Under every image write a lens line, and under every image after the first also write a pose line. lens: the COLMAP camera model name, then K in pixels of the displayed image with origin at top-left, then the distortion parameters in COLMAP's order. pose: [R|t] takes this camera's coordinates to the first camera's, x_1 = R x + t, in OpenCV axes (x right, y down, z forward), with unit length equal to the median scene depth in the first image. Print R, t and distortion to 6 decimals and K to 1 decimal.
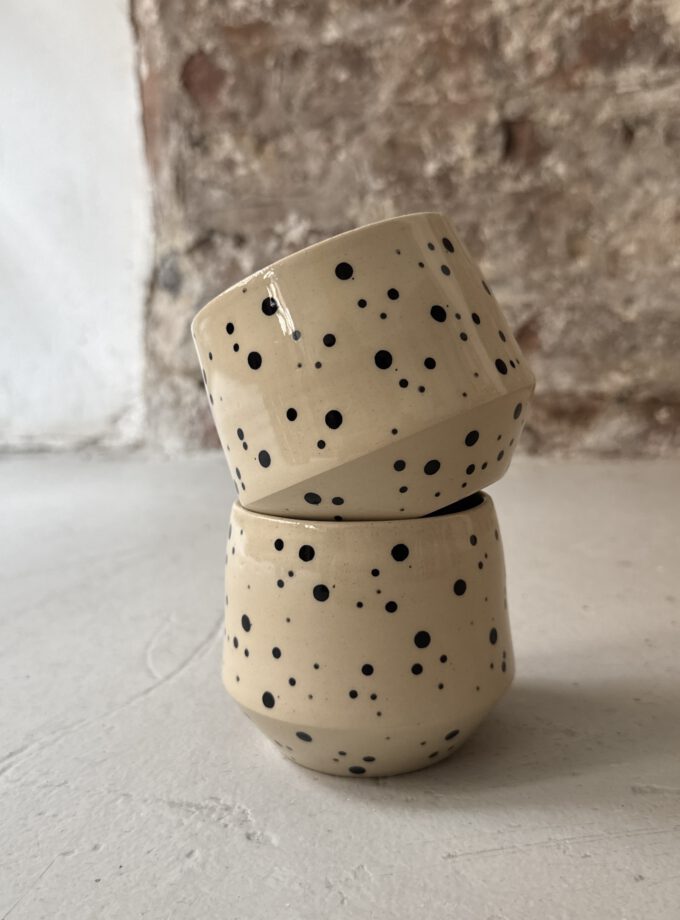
lens RADIAL K [[877.2, 0, 339.5], [0, 877.2, 459.6], [0, 0, 1]] dist [0.133077, -0.399314]
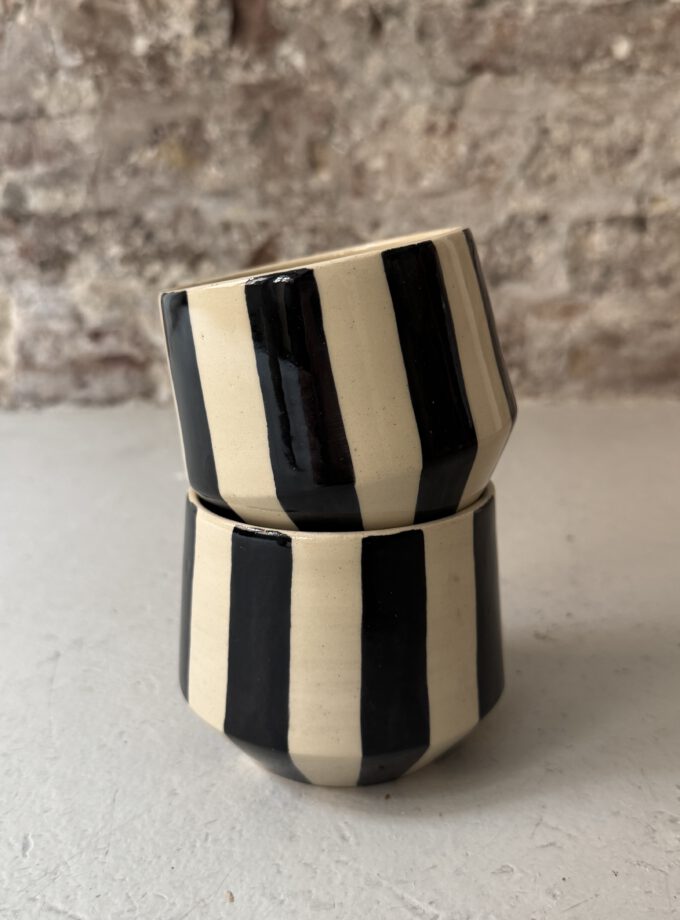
lens RADIAL K [[890.4, 0, 338.9], [0, 890.4, 459.7], [0, 0, 1]] dist [0.110232, -0.363347]
pose [[0.942210, -0.053993, 0.330643, -0.014934], [0.016897, 0.993330, 0.114059, -0.048573], [-0.334596, -0.101881, 0.936838, 0.154719]]
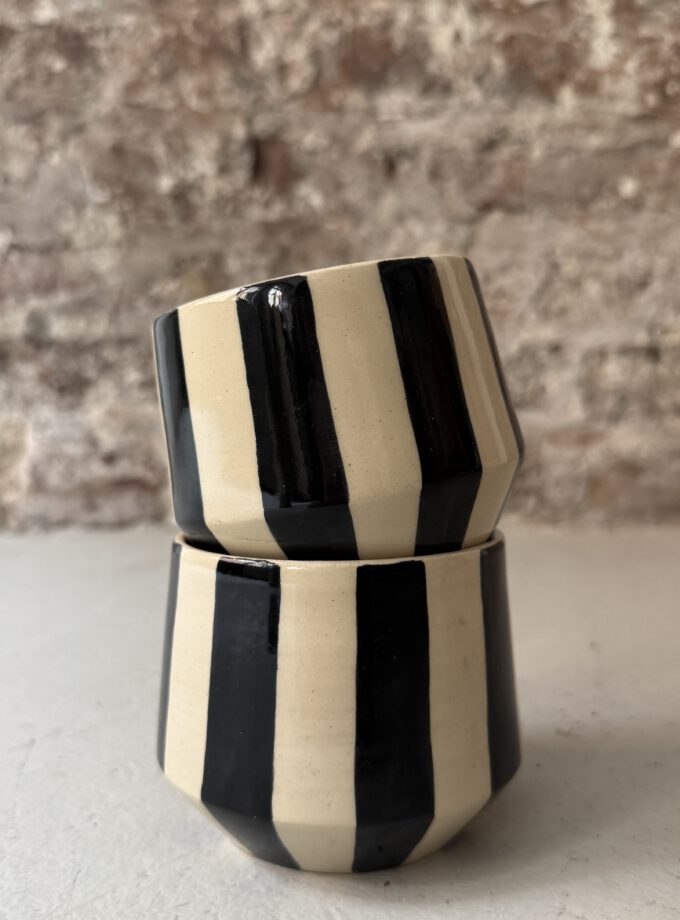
lens RADIAL K [[892.2, 0, 341.1], [0, 892.2, 463.9], [0, 0, 1]] dist [0.112883, -0.374285]
pose [[0.949358, 0.014296, 0.313870, -0.002321], [0.008234, 0.997489, -0.070339, -0.003946], [-0.314087, 0.069361, 0.946857, 0.168217]]
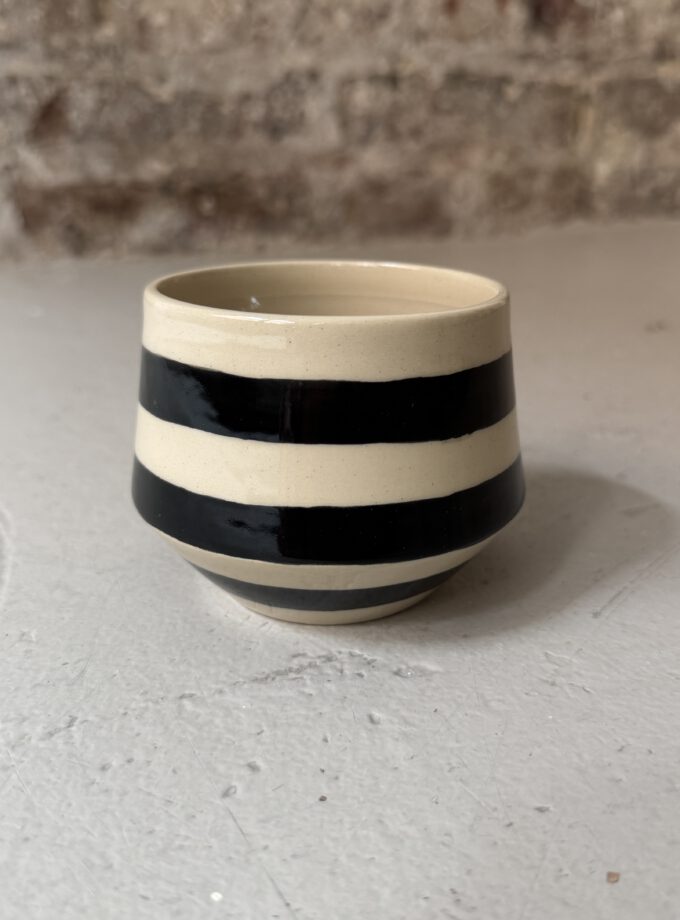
lens RADIAL K [[899.9, 0, 348.0], [0, 899.9, 437.6], [0, 0, 1]] dist [0.134359, -0.437865]
pose [[0.759246, -0.181084, 0.625103, -0.180620], [0.073766, 0.978265, 0.193794, 0.016586], [-0.646610, -0.101026, 0.756102, 0.129998]]
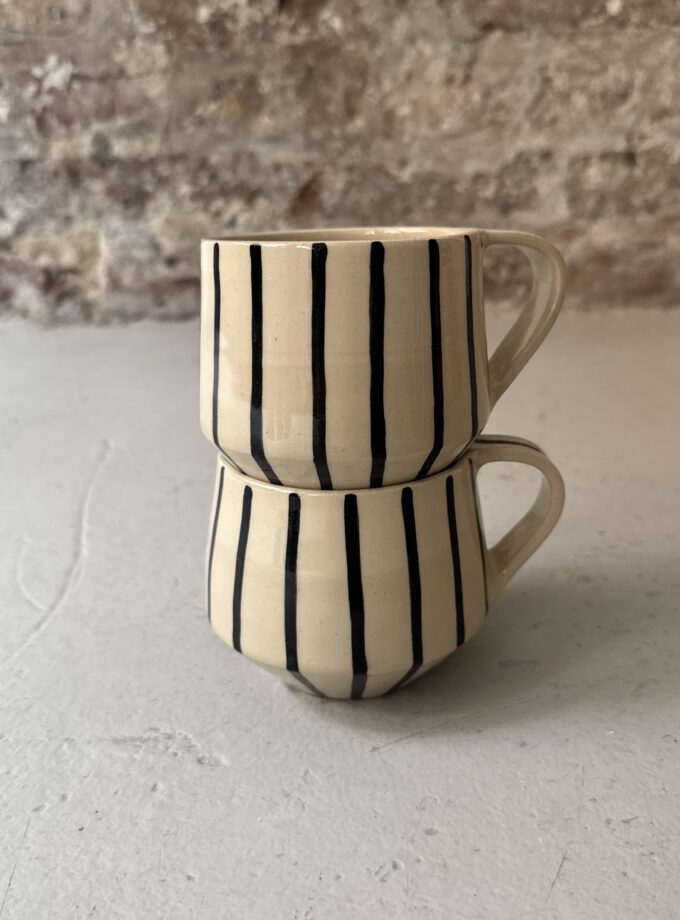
lens RADIAL K [[882.0, 0, 347.6], [0, 882.0, 450.5], [0, 0, 1]] dist [0.092656, -0.289349]
pose [[0.954053, -0.086408, 0.286907, -0.063965], [0.029144, 0.979737, 0.198158, -0.056269], [-0.298216, -0.180692, 0.937239, -0.017597]]
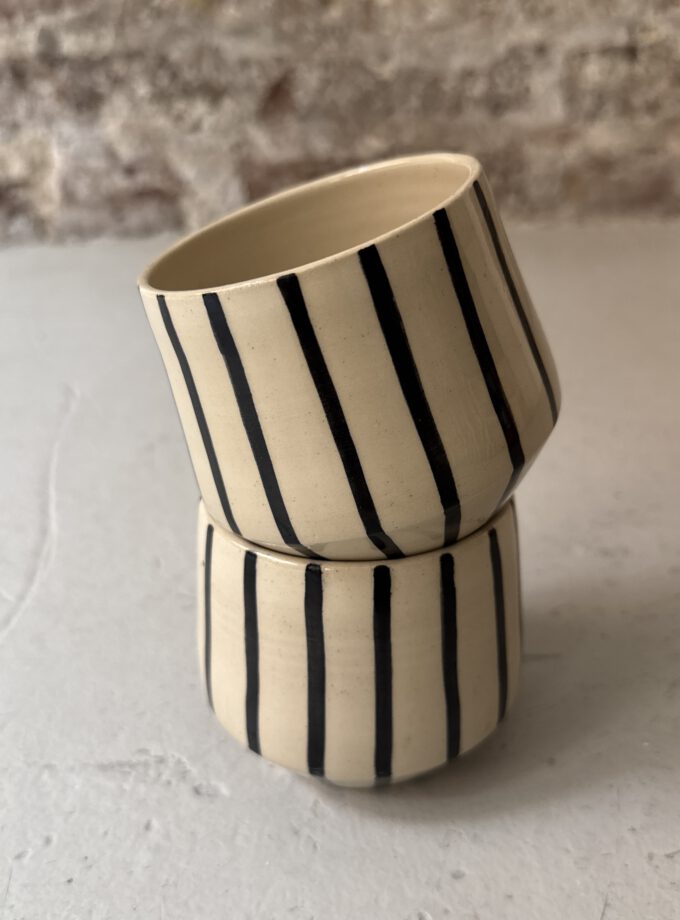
lens RADIAL K [[907.8, 0, 341.5], [0, 907.8, 459.1], [0, 0, 1]] dist [-0.036930, -0.020756]
pose [[0.944137, -0.137195, 0.299636, -0.060984], [0.036904, 0.947520, 0.317560, -0.079921], [-0.327479, -0.288763, 0.899652, 0.032938]]
